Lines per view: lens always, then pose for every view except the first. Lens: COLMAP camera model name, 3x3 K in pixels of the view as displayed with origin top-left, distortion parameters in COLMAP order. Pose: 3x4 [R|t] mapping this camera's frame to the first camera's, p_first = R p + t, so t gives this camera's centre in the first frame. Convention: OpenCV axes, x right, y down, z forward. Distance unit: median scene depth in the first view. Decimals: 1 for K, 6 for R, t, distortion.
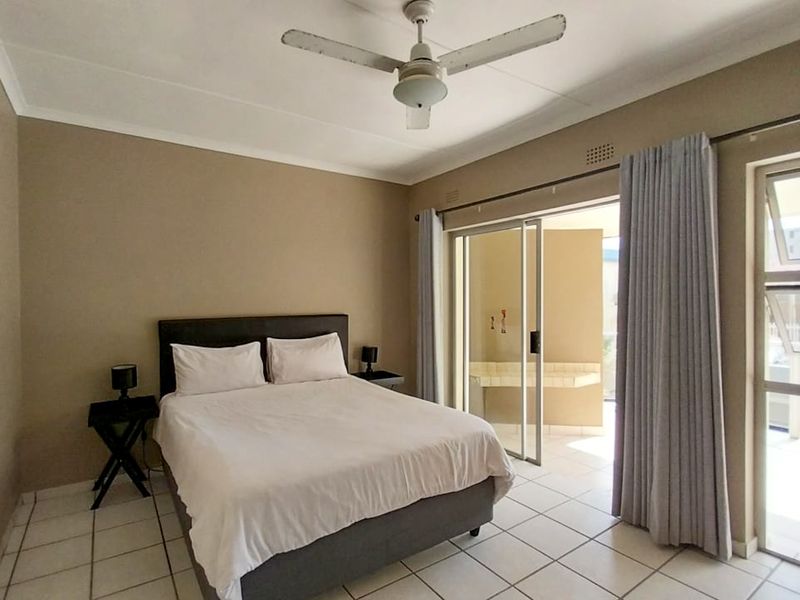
lens RADIAL K [[420.2, 0, 391.1], [0, 420.2, 301.4], [0, 0, 1]] dist [-0.004027, -0.001663]
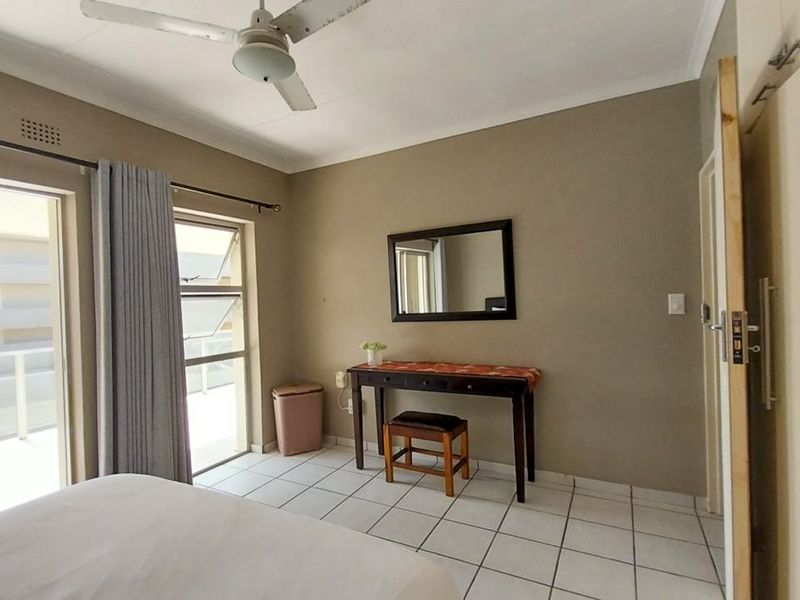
lens RADIAL K [[420.2, 0, 391.1], [0, 420.2, 301.4], [0, 0, 1]] dist [-0.004027, -0.001663]
pose [[-0.464084, 0.019115, 0.885585, -0.740045], [0.046315, 0.998923, 0.002710, 0.015916], [-0.884579, 0.042274, -0.464470, 1.057261]]
